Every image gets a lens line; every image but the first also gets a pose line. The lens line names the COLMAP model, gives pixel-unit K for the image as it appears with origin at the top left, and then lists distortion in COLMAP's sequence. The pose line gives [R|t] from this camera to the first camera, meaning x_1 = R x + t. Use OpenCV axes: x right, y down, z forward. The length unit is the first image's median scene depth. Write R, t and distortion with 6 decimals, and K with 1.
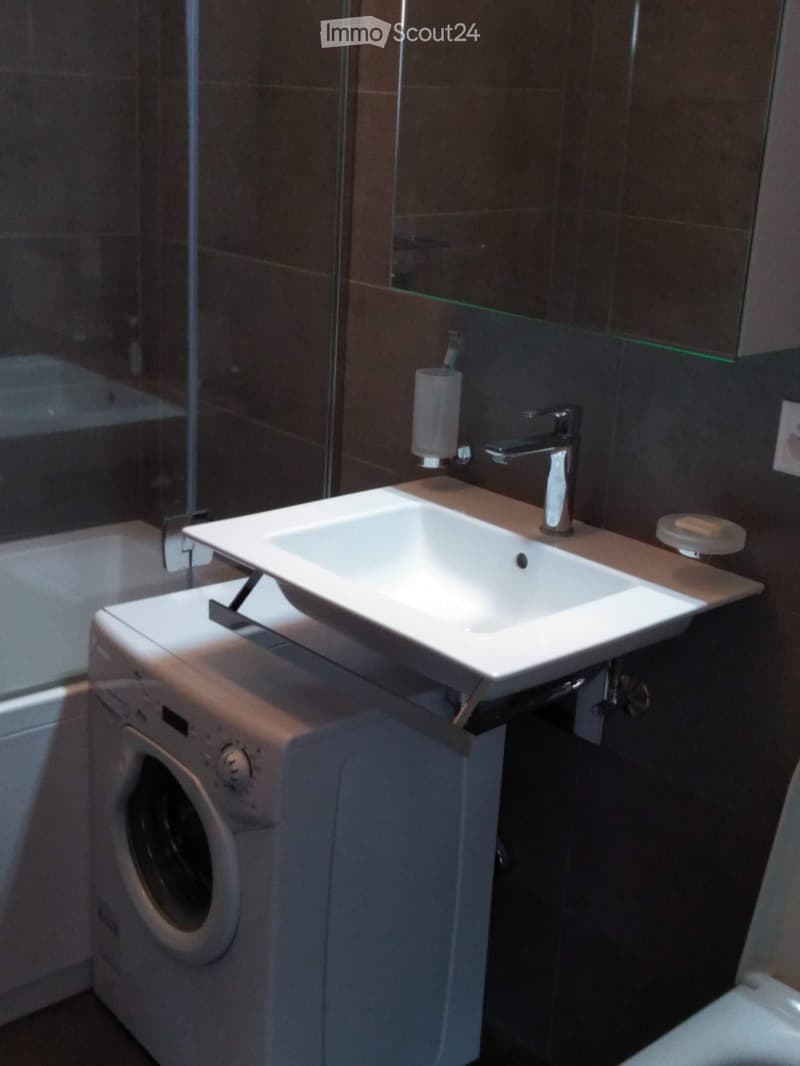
lens RADIAL K [[1253.0, 0, 406.0], [0, 1253.0, 537.7], [0, 0, 1]] dist [0.019576, 0.000000]
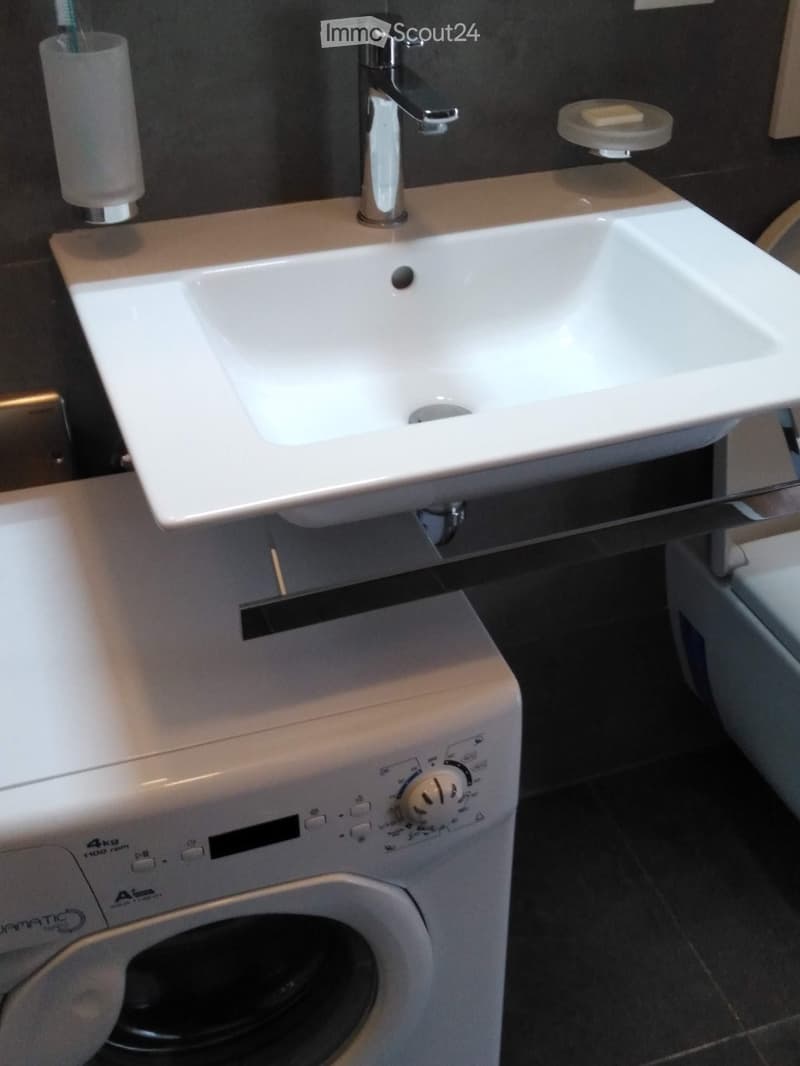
lens RADIAL K [[1253.0, 0, 398.8], [0, 1253.0, 536.6], [0, 0, 1]] dist [0.019576, 0.000000]
pose [[0.391951, -0.577947, 0.715788, -0.421530], [0.315548, 0.815299, 0.485508, -0.175967], [-0.864178, 0.035570, 0.501927, 0.614345]]
